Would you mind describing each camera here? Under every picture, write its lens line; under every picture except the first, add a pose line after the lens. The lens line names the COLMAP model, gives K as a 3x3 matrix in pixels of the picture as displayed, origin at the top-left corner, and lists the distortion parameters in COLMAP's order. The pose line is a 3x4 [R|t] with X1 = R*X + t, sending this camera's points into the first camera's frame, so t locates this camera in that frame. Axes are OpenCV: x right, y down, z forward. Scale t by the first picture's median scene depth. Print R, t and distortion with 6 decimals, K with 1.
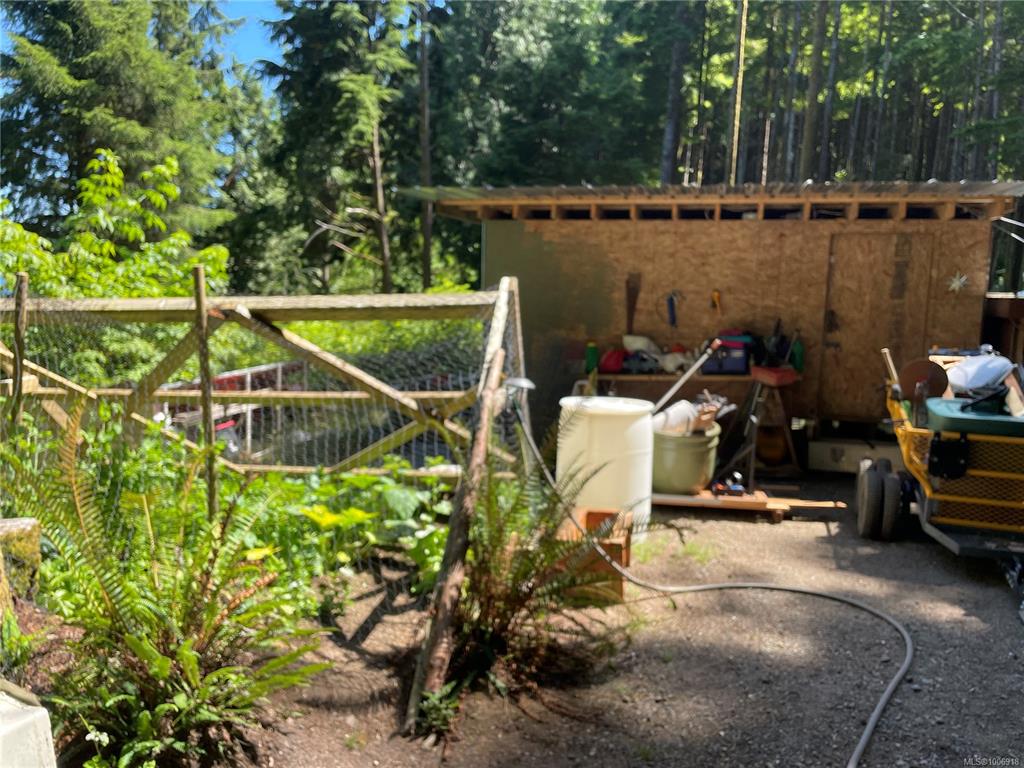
lens RADIAL K [[784.6, 0, 512.0], [0, 784.6, 384.0], [0, 0, 1]] dist [0.078615, -0.123164]
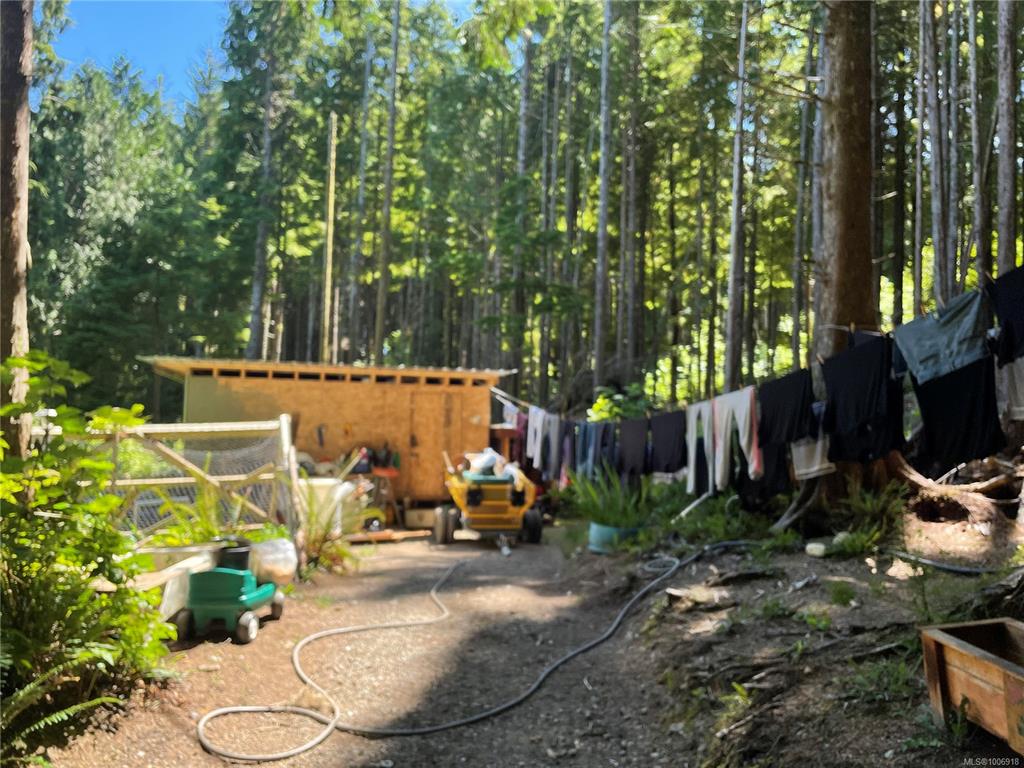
lens RADIAL K [[784.6, 0, 512.0], [0, 784.6, 384.0], [0, 0, 1]] dist [0.078615, -0.123164]
pose [[0.856970, 0.025661, 0.514728, -0.295064], [0.065100, 0.985369, -0.157509, 0.079971], [-0.511239, 0.168489, 0.842761, -0.568113]]
